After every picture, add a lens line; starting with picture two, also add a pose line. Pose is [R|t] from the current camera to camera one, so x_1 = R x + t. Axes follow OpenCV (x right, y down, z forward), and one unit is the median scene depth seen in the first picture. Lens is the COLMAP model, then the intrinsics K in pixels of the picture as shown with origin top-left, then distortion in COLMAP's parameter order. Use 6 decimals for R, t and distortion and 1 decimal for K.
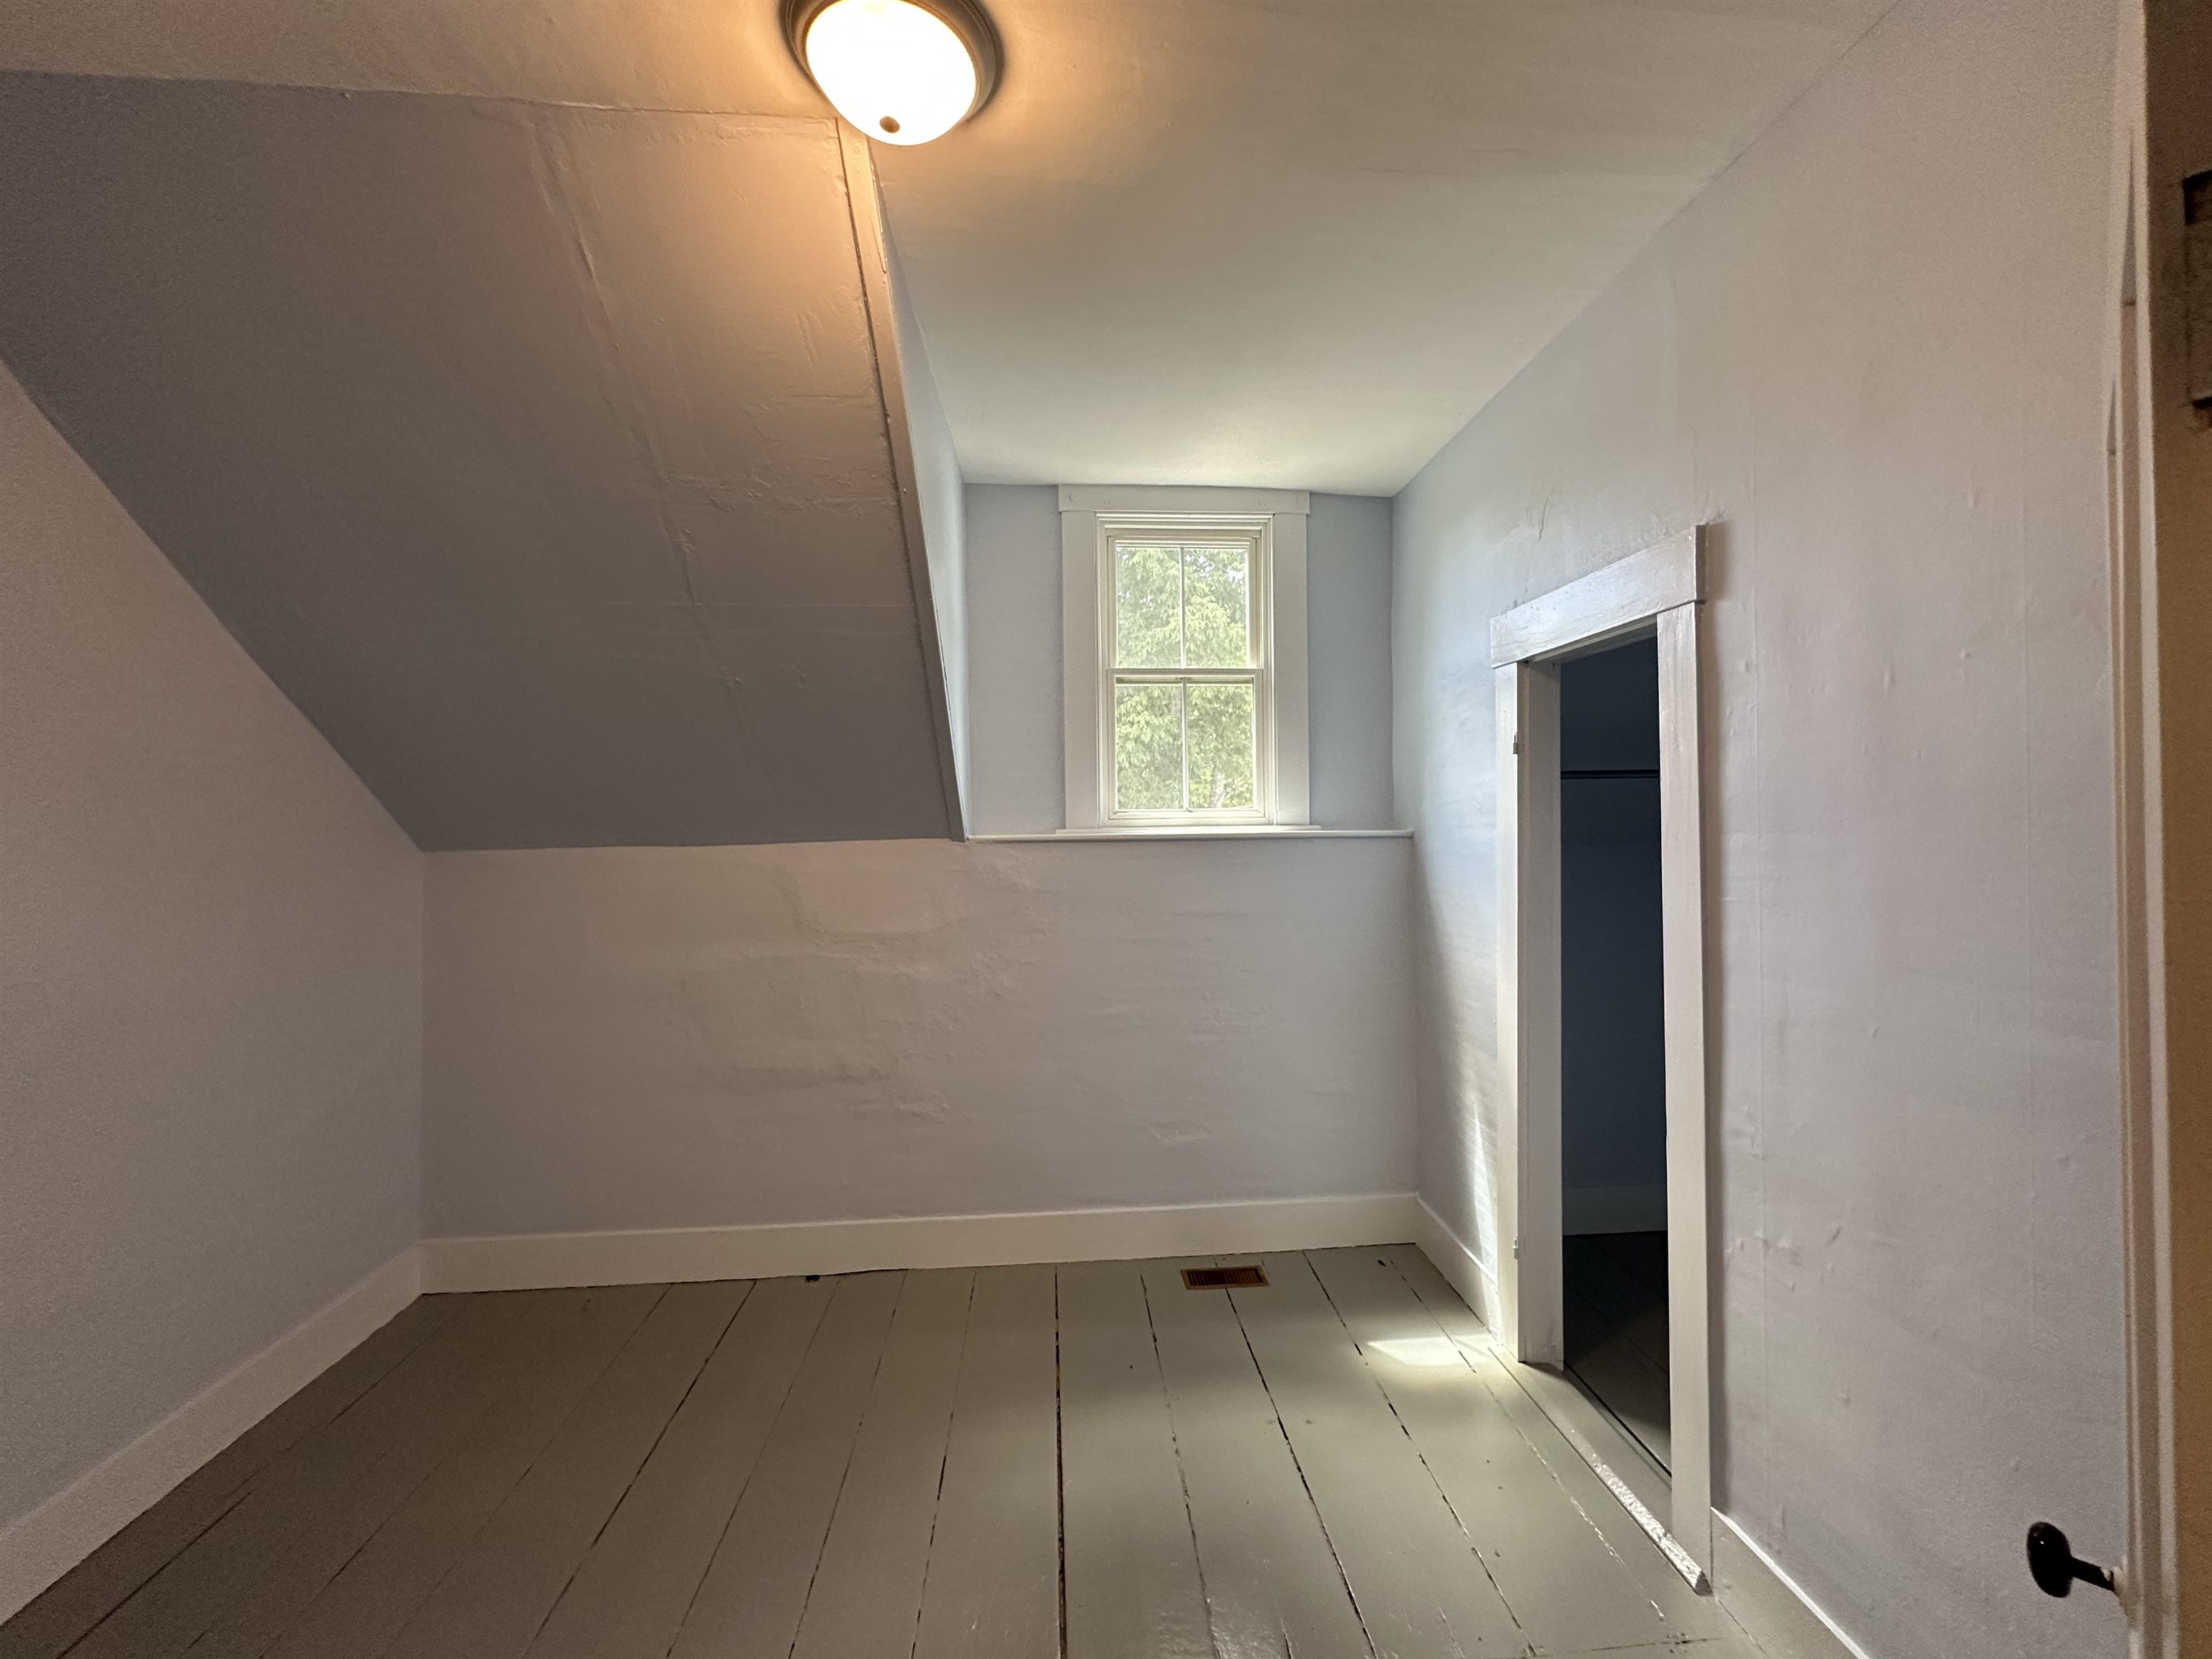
lens RADIAL K [[885.6, 0, 1115.4], [0, 885.6, 826.5], [0, 0, 1]] dist [-0.000762, 0.000238]
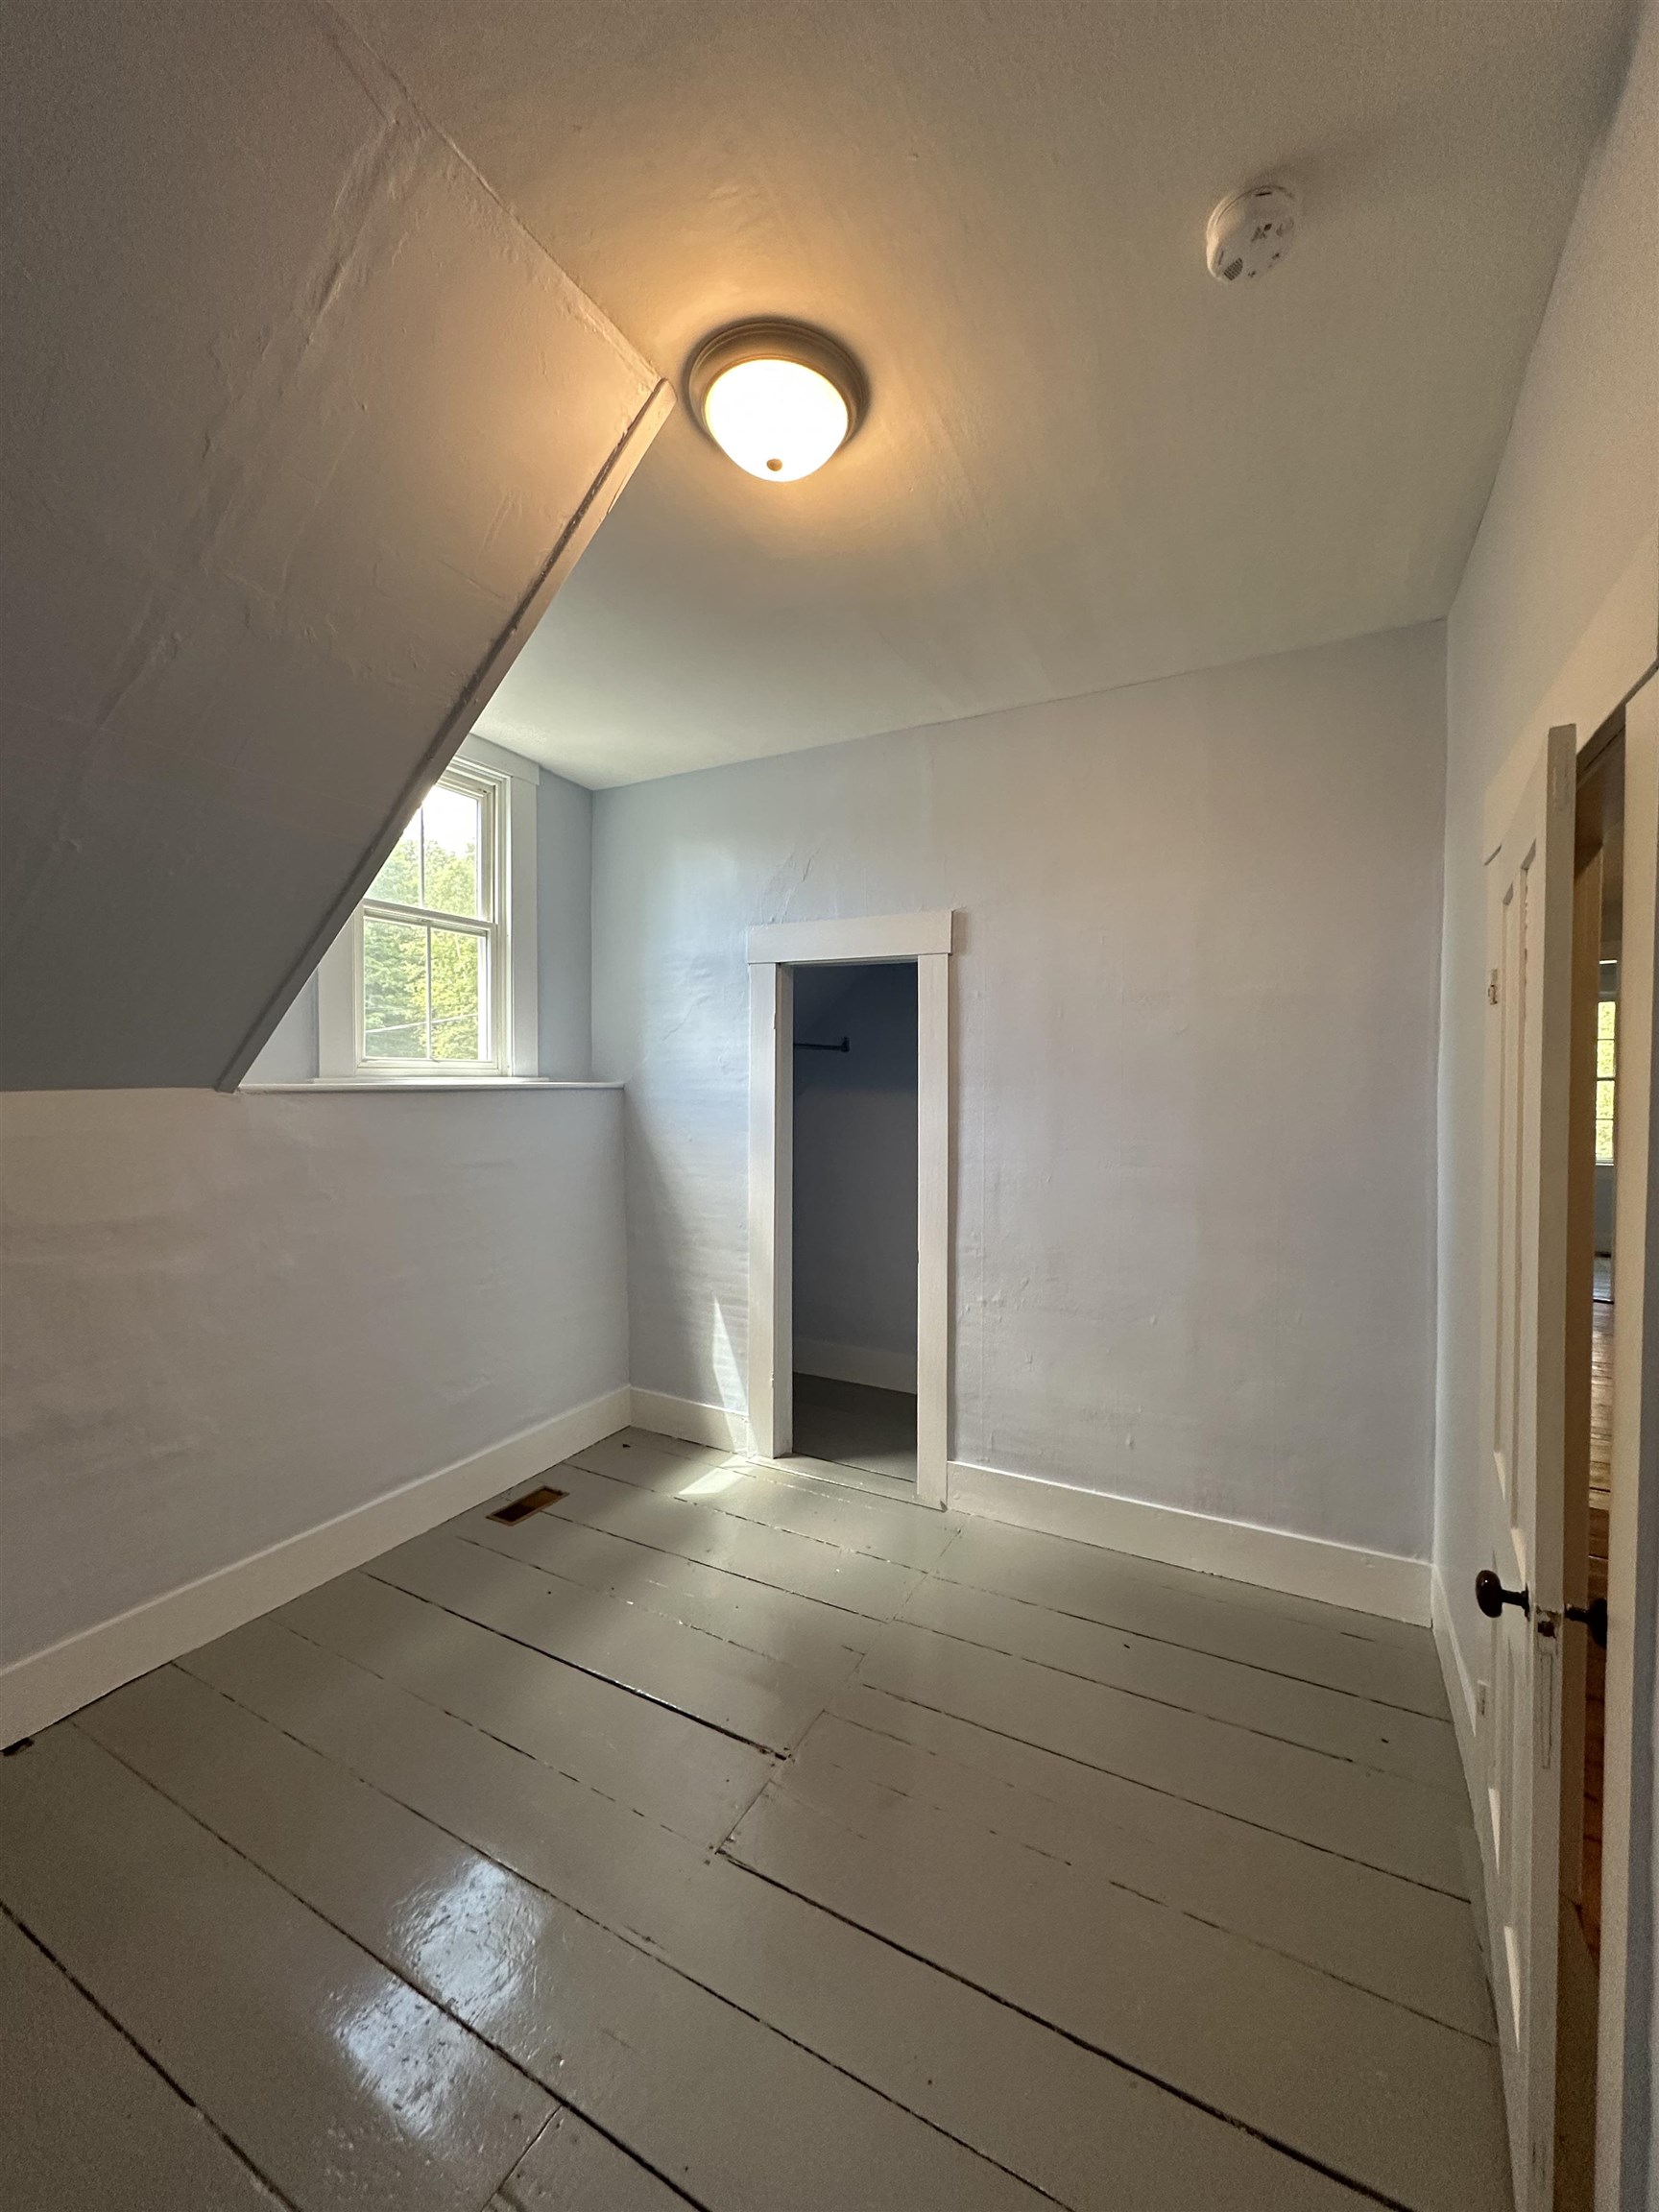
lens RADIAL K [[885.6, 0, 813.6], [0, 885.6, 1103.7], [0, 0, 1]] dist [-0.000762, 0.000238]
pose [[0.553598, -0.010750, 0.832715, -0.545951], [-0.010409, 0.999749, 0.019826, 0.006622], [-0.832719, -0.019643, 0.553347, 0.139189]]
